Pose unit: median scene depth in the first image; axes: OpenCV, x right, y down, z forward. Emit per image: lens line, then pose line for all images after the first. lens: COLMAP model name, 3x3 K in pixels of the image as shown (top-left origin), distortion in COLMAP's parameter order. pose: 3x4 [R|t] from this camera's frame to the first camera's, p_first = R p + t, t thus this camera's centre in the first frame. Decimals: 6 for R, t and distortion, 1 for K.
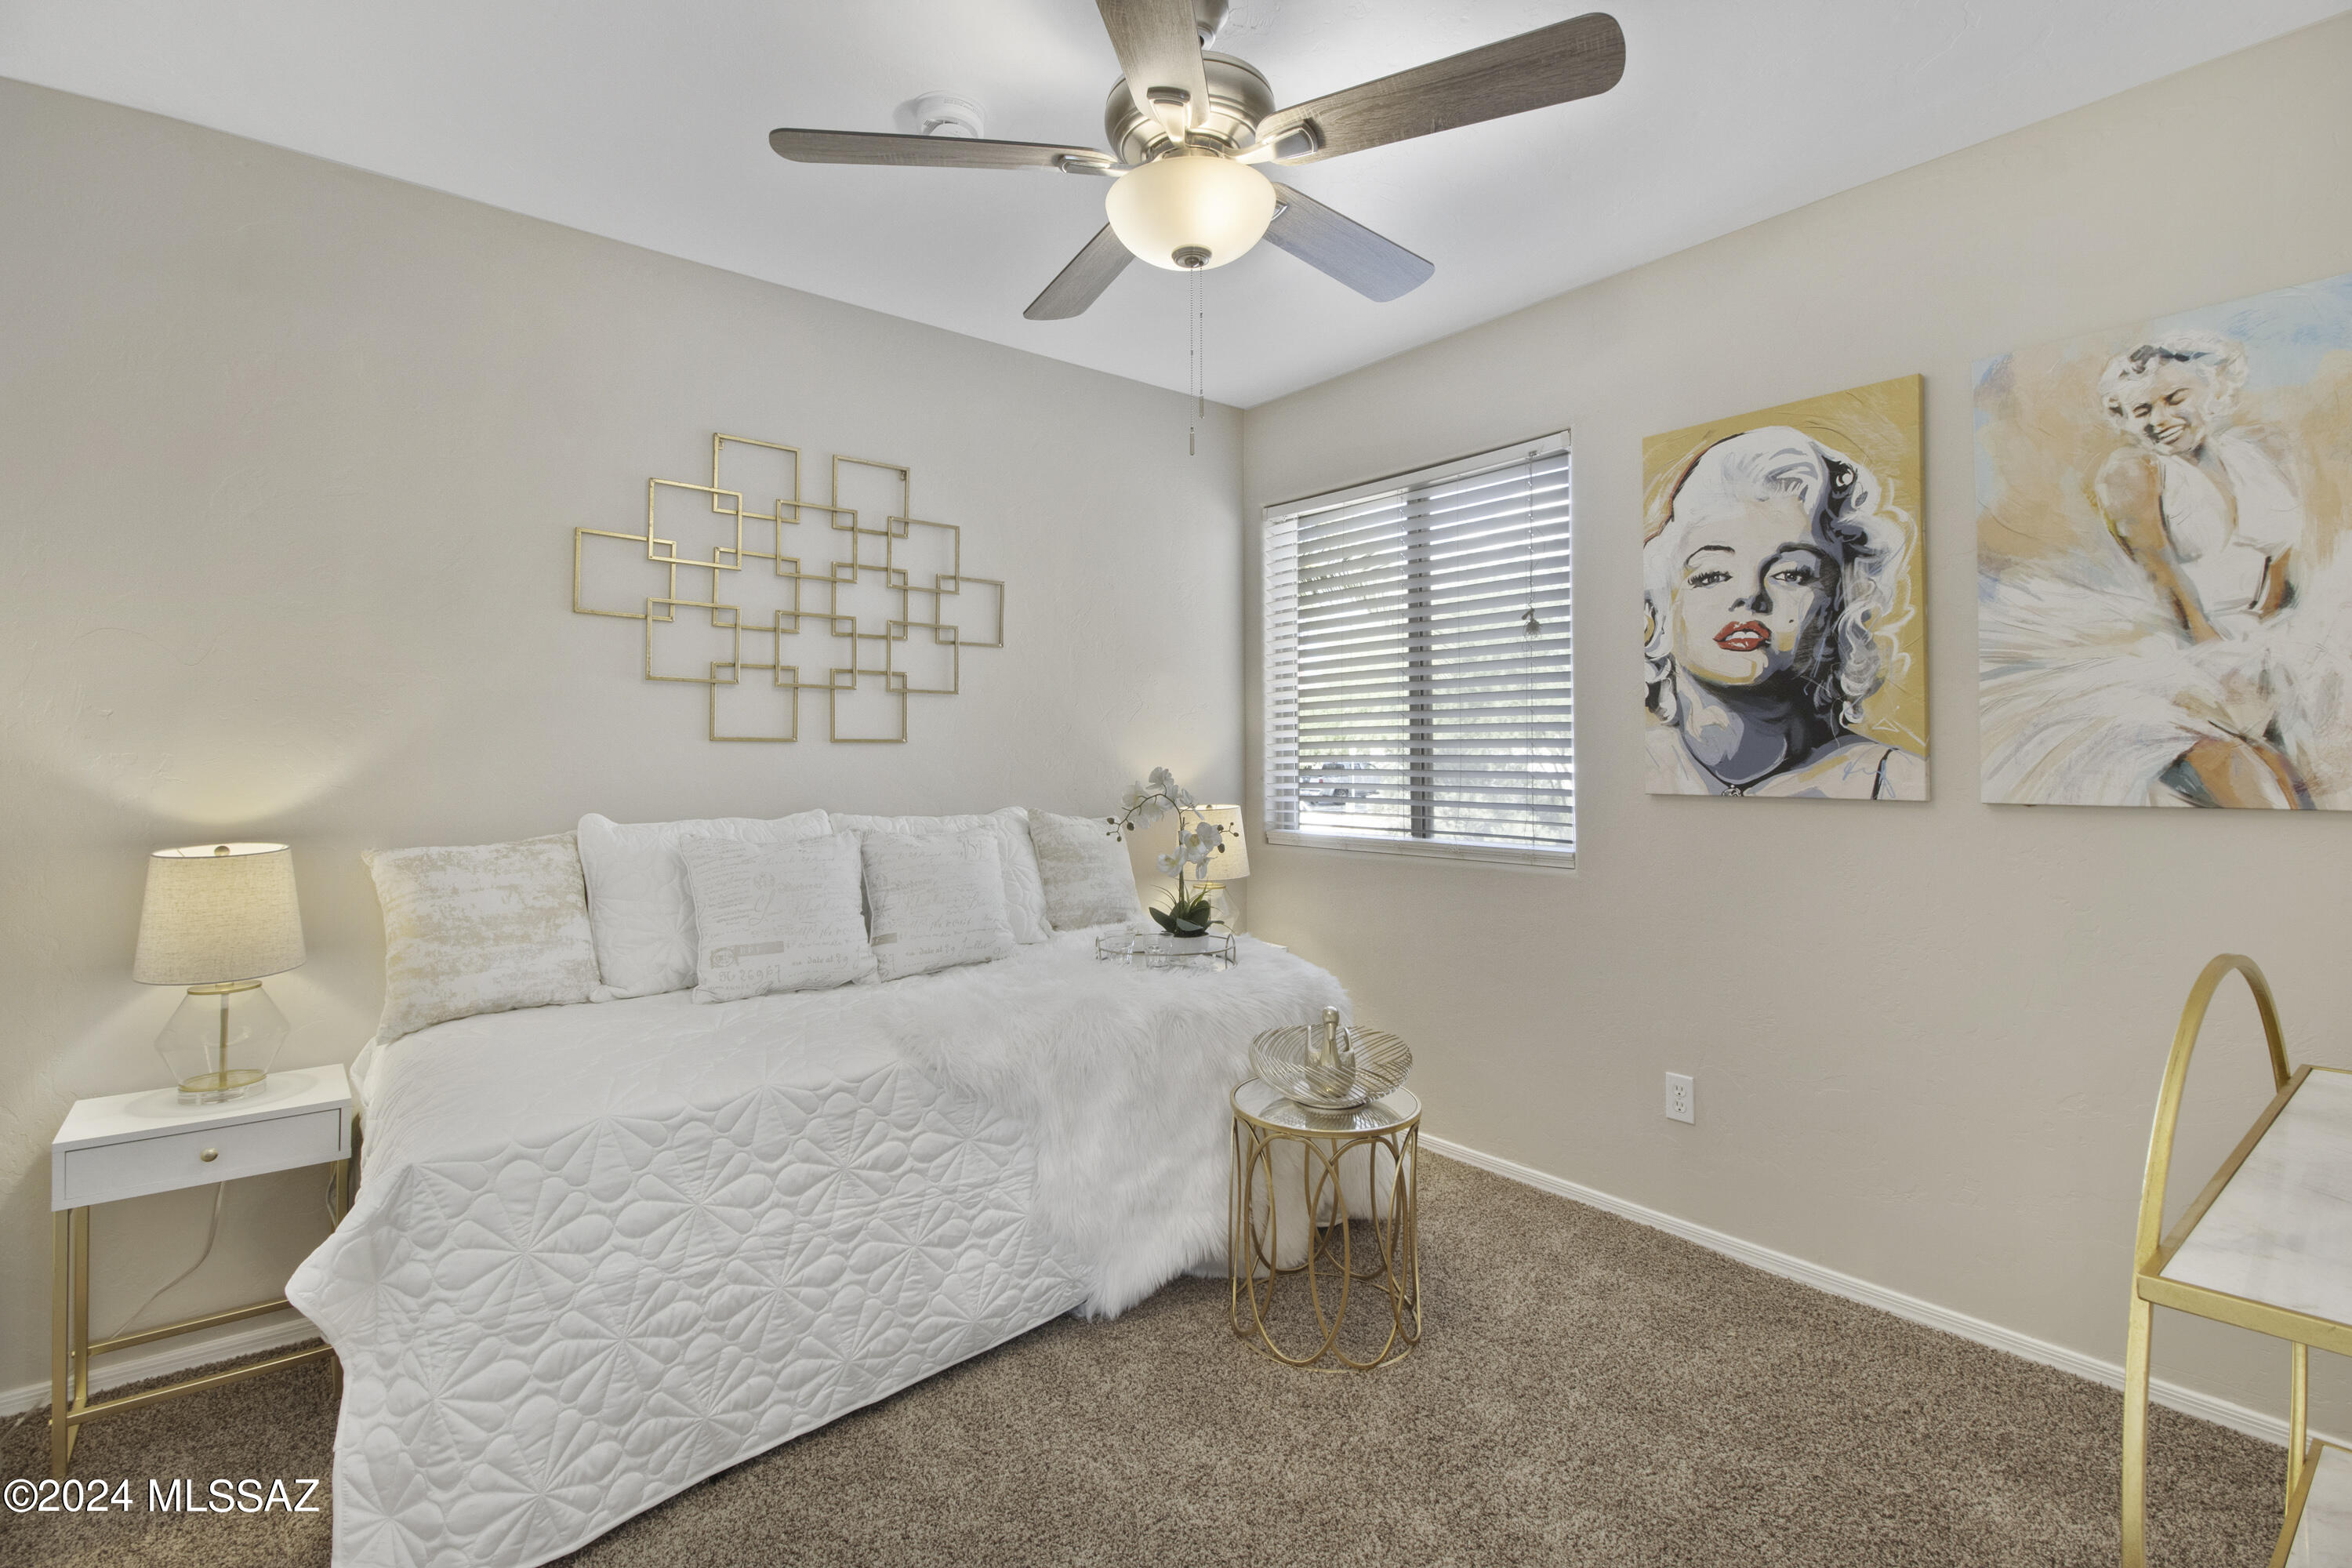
lens RADIAL K [[1103.3, 0, 1181.0], [0, 1103.3, 741.8], [0, 0, 1]] dist [-0.019513, -0.000284]
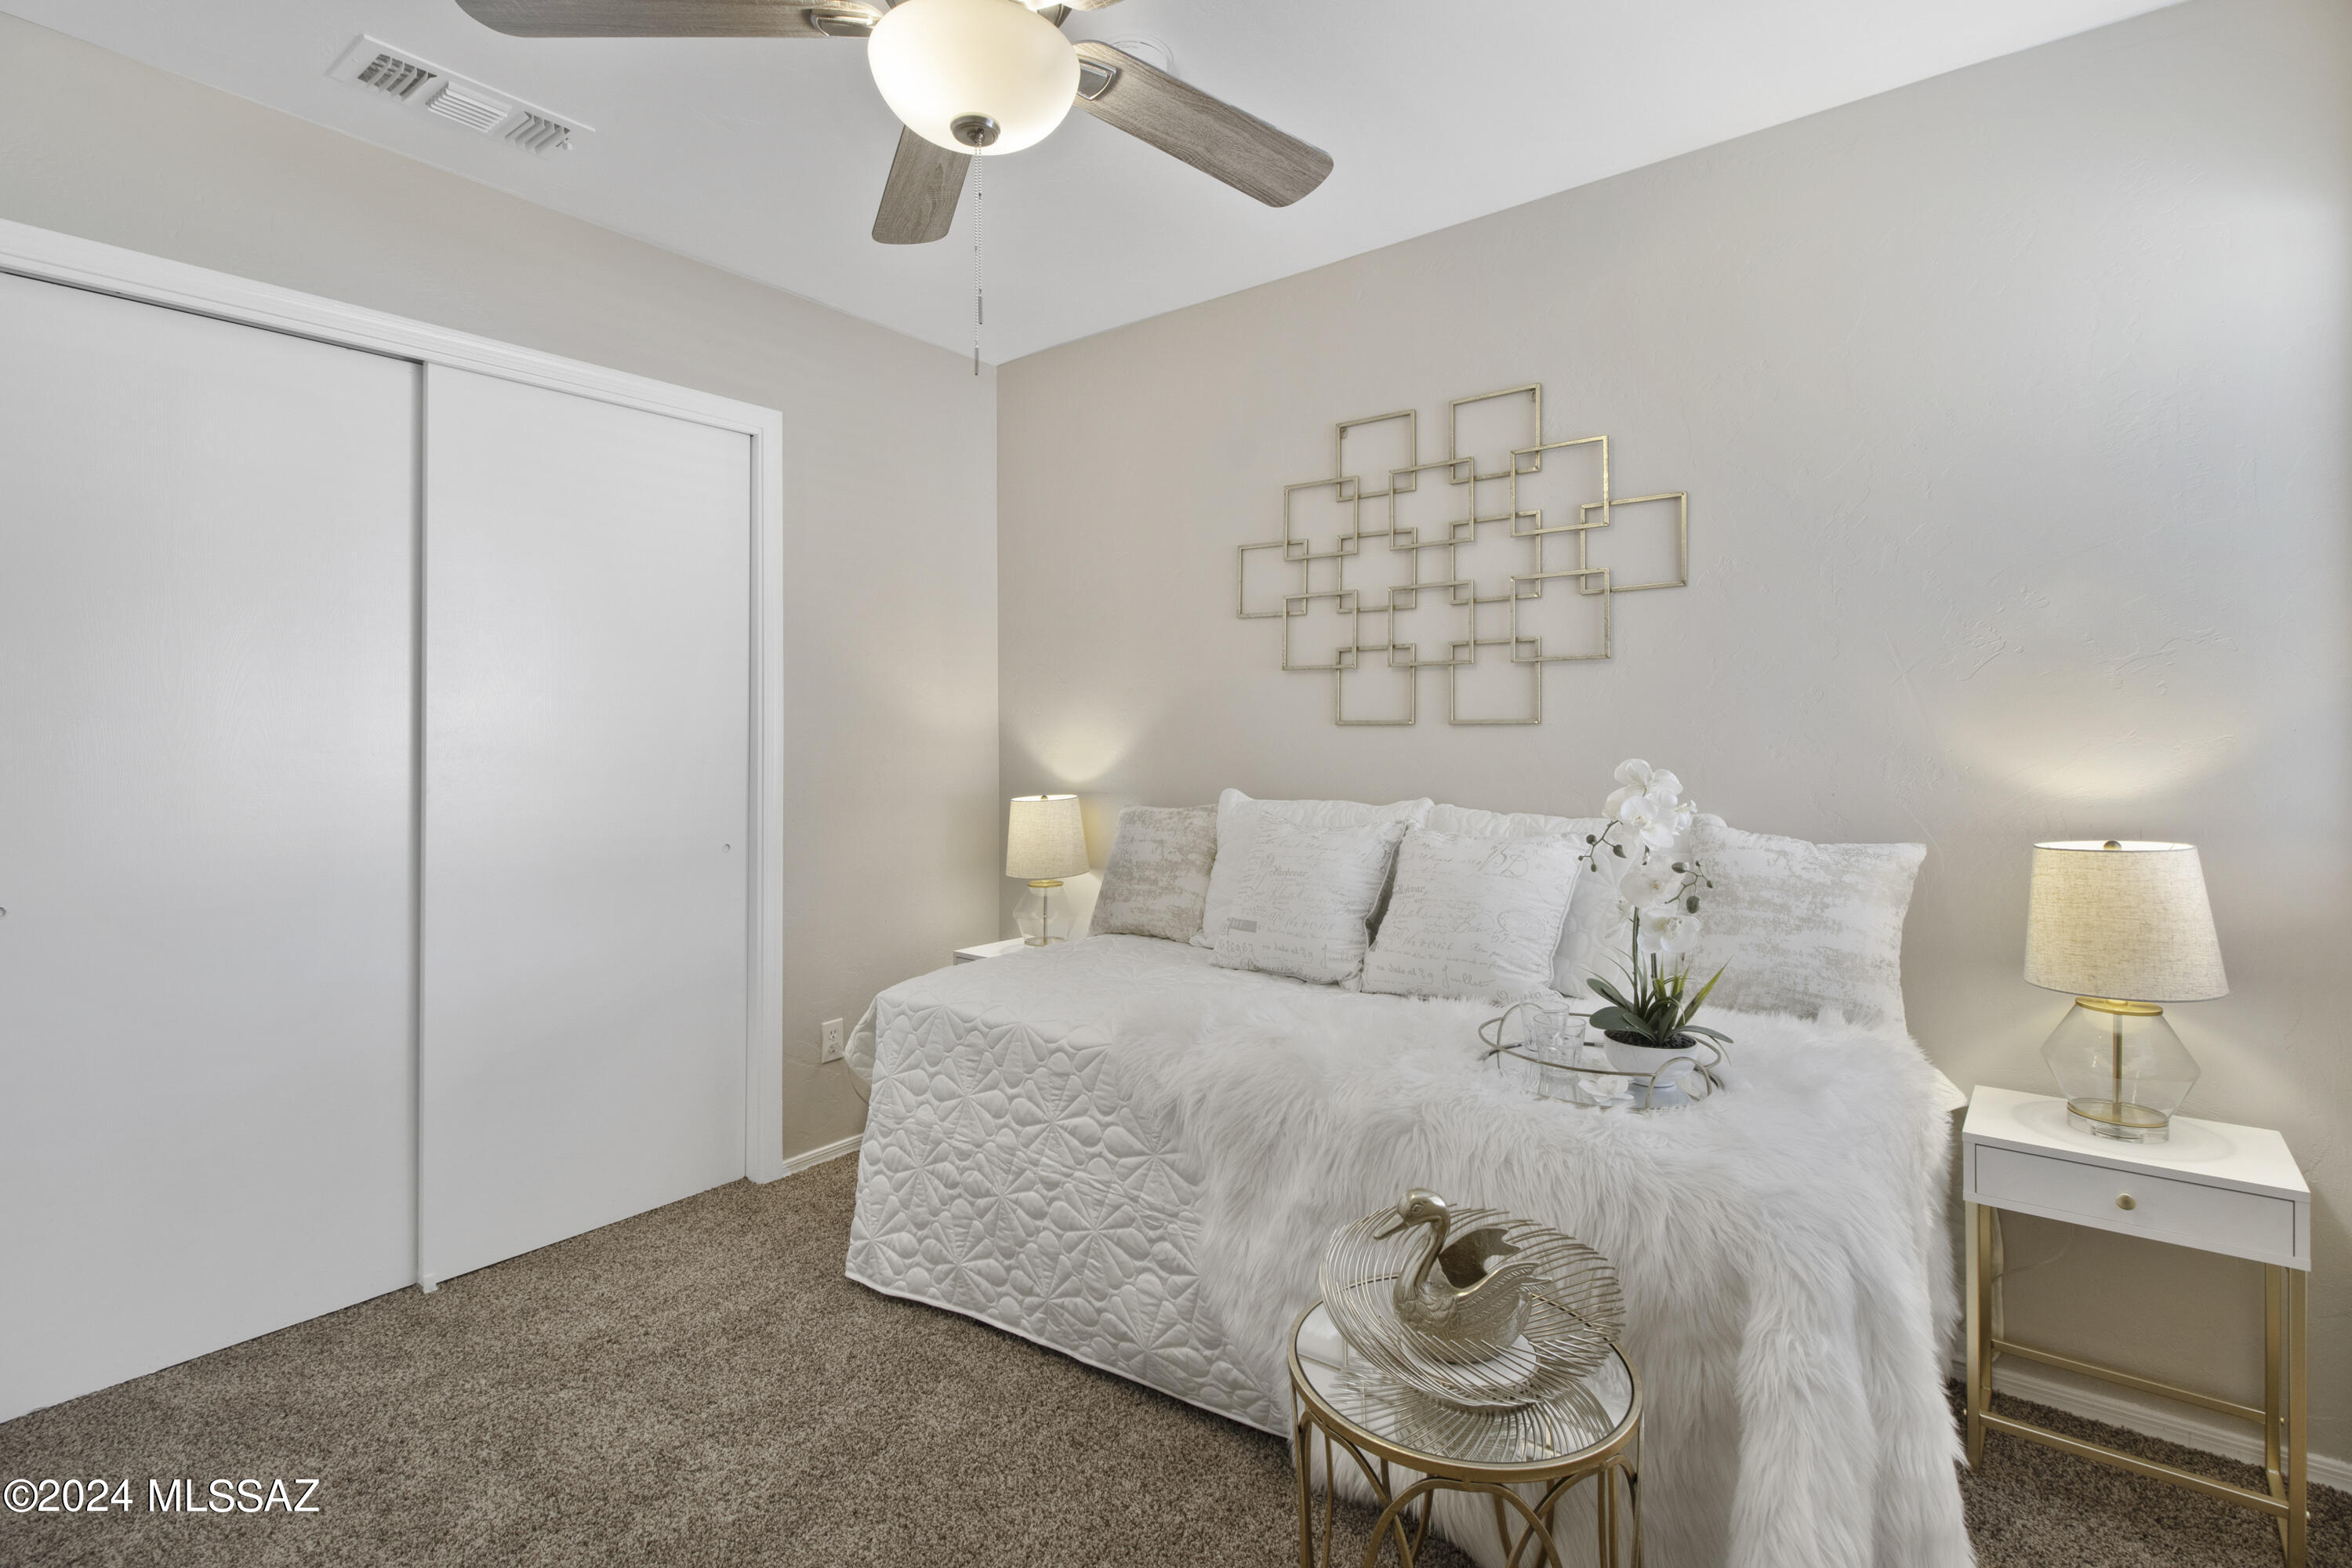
lens RADIAL K [[1089.2, 0, 1177.5], [0, 1089.2, 759.4], [0, 0, 1]] dist [-0.017904, -0.001496]
pose [[0.215179, 0.019542, -0.976379, 0.531431], [0.005725, 0.999757, 0.021272, 0.008627], [0.976558, -0.010167, 0.215015, 0.633687]]
